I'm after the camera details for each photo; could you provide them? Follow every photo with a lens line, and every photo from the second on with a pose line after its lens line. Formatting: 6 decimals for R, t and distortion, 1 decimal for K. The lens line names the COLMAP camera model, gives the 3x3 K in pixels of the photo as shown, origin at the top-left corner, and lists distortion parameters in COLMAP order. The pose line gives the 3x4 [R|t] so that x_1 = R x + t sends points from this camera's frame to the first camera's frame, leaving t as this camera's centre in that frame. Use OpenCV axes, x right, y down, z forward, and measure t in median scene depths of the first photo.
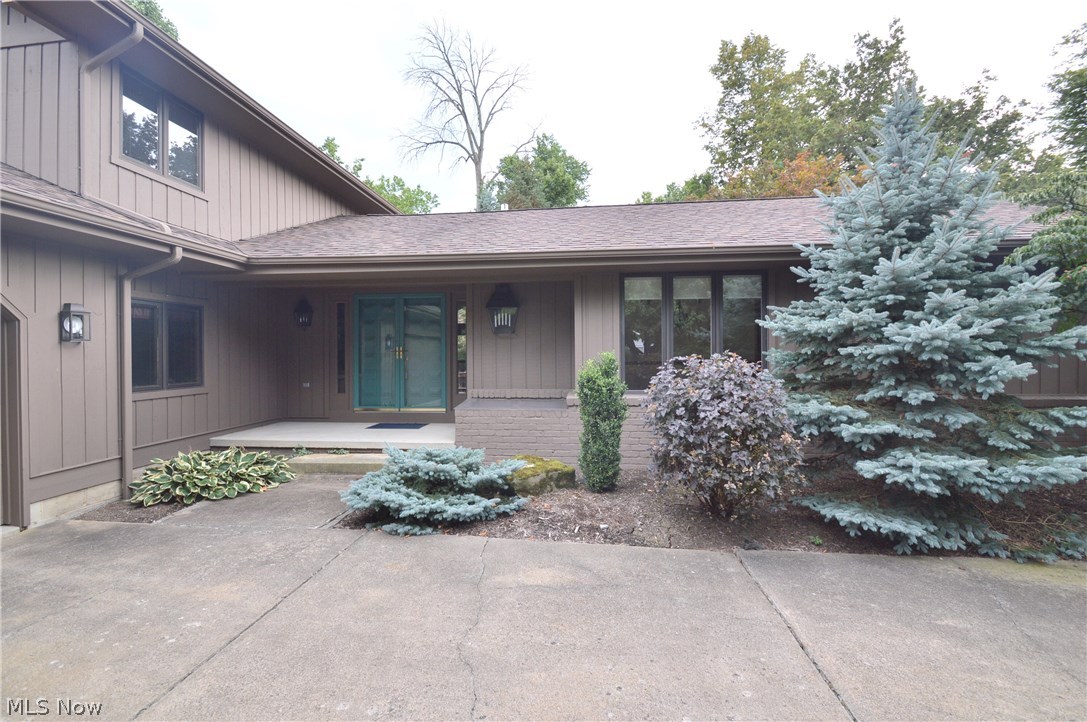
lens RADIAL K [[483.9, 0, 539.3], [0, 483.9, 353.3], [0, 0, 1]] dist [0.013699, -0.016548]
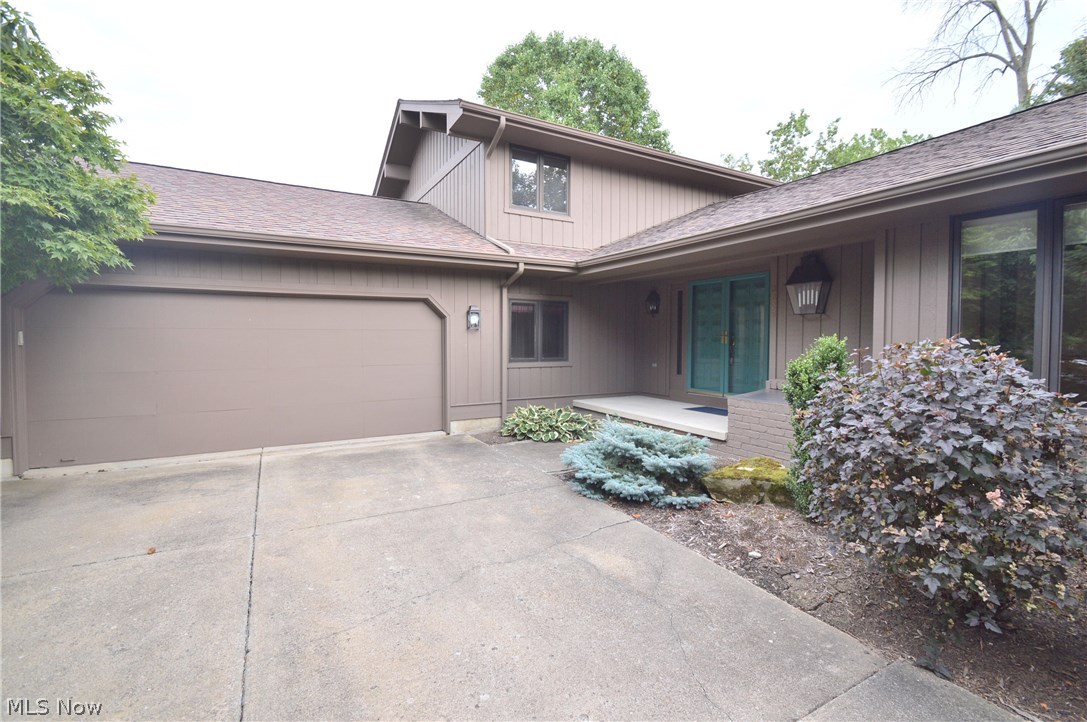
lens RADIAL K [[483.9, 0, 539.3], [0, 483.9, 353.3], [0, 0, 1]] dist [0.013699, -0.016548]
pose [[0.569152, 0.032789, -0.821578, 0.481719], [-0.007920, 0.999377, 0.034399, 0.001017], [0.822194, -0.013071, 0.569057, 0.214867]]
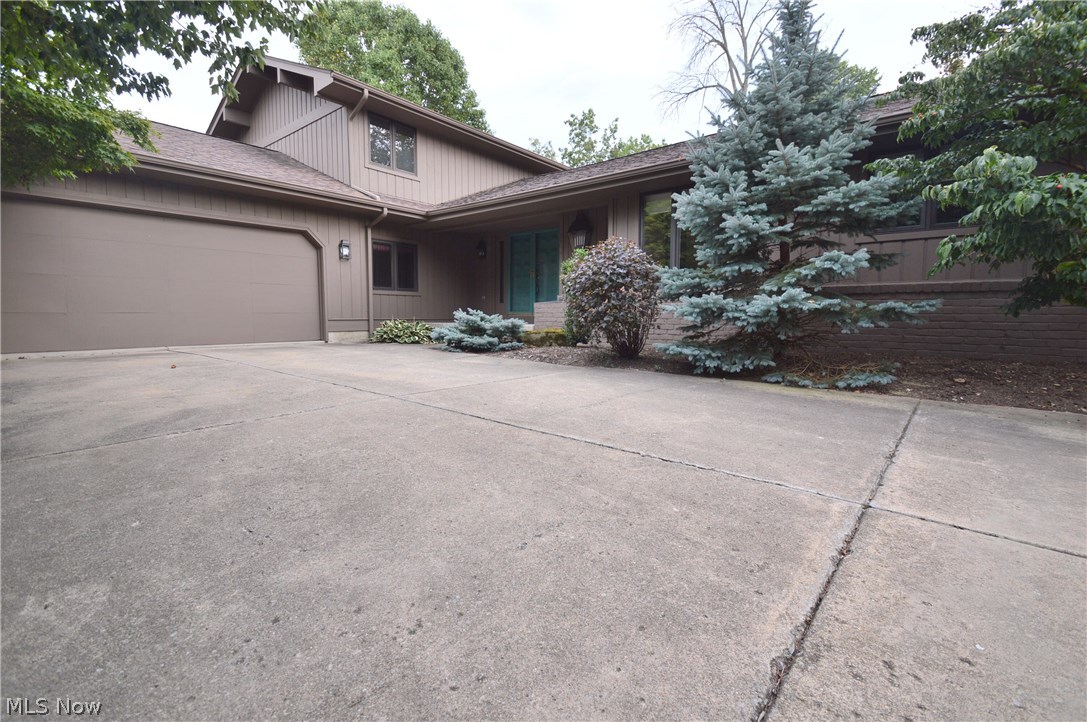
lens RADIAL K [[483.9, 0, 539.3], [0, 483.9, 353.3], [0, 0, 1]] dist [0.013699, -0.016548]
pose [[0.829918, 0.053977, -0.555268, 0.823993], [-0.009974, 0.996585, 0.081969, 0.182814], [0.557796, -0.062489, 0.827622, -0.259510]]
